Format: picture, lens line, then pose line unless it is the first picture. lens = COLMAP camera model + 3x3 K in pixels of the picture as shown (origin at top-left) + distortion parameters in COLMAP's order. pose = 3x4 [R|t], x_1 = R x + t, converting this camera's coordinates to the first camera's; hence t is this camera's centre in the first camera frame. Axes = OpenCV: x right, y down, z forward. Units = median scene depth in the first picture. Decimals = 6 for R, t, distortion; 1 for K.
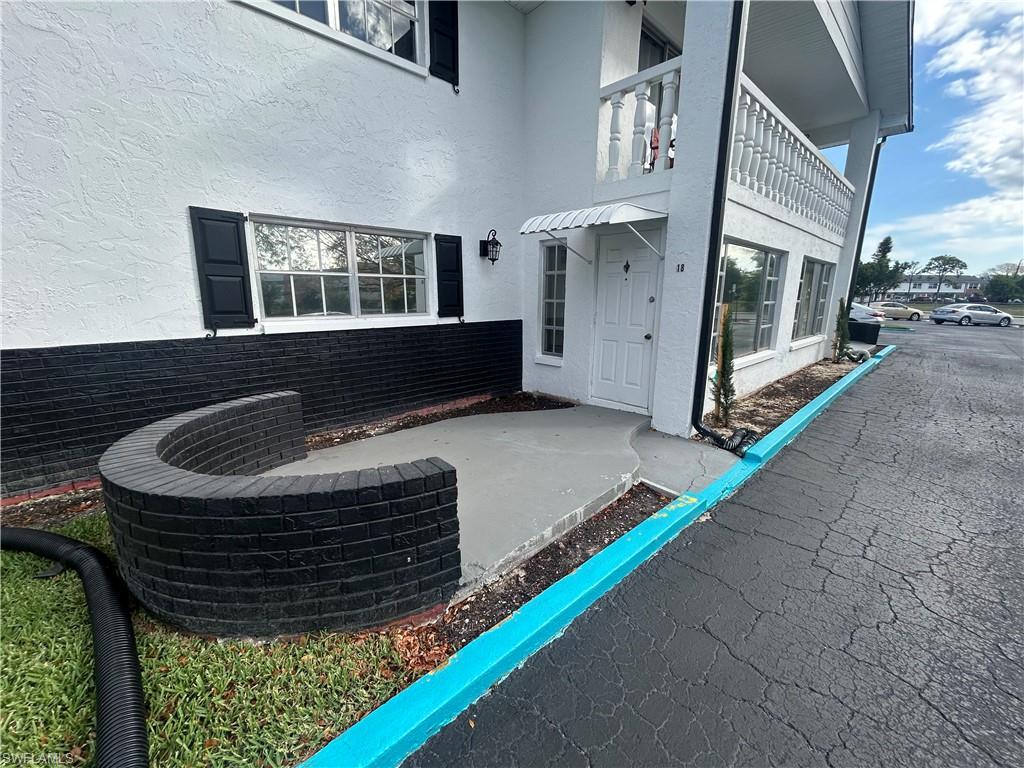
lens RADIAL K [[414.3, 0, 521.5], [0, 414.3, 387.8], [0, 0, 1]] dist [-0.003223, -0.000064]
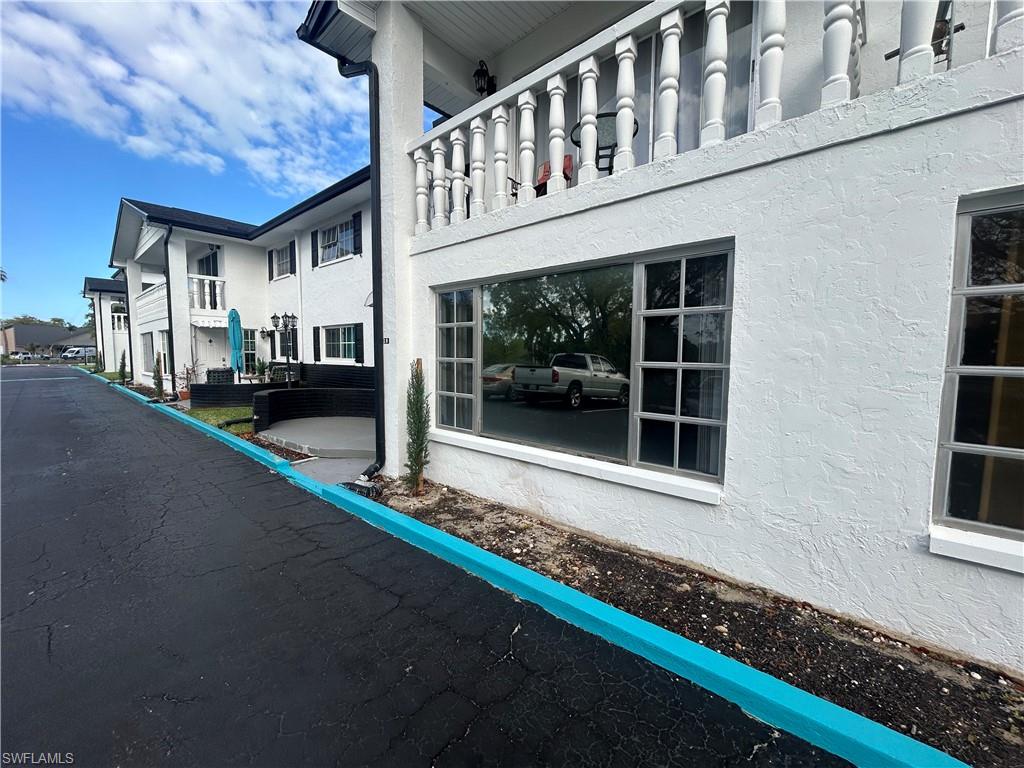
lens RADIAL K [[414.3, 0, 521.6], [0, 414.3, 385.4], [0, 0, 1]] dist [-0.003223, -0.000064]
pose [[0.076453, 0.059810, -0.995278, 2.114157], [-0.231518, 0.971982, 0.040626, -0.342954], [0.969822, 0.227319, 0.088158, 1.656802]]
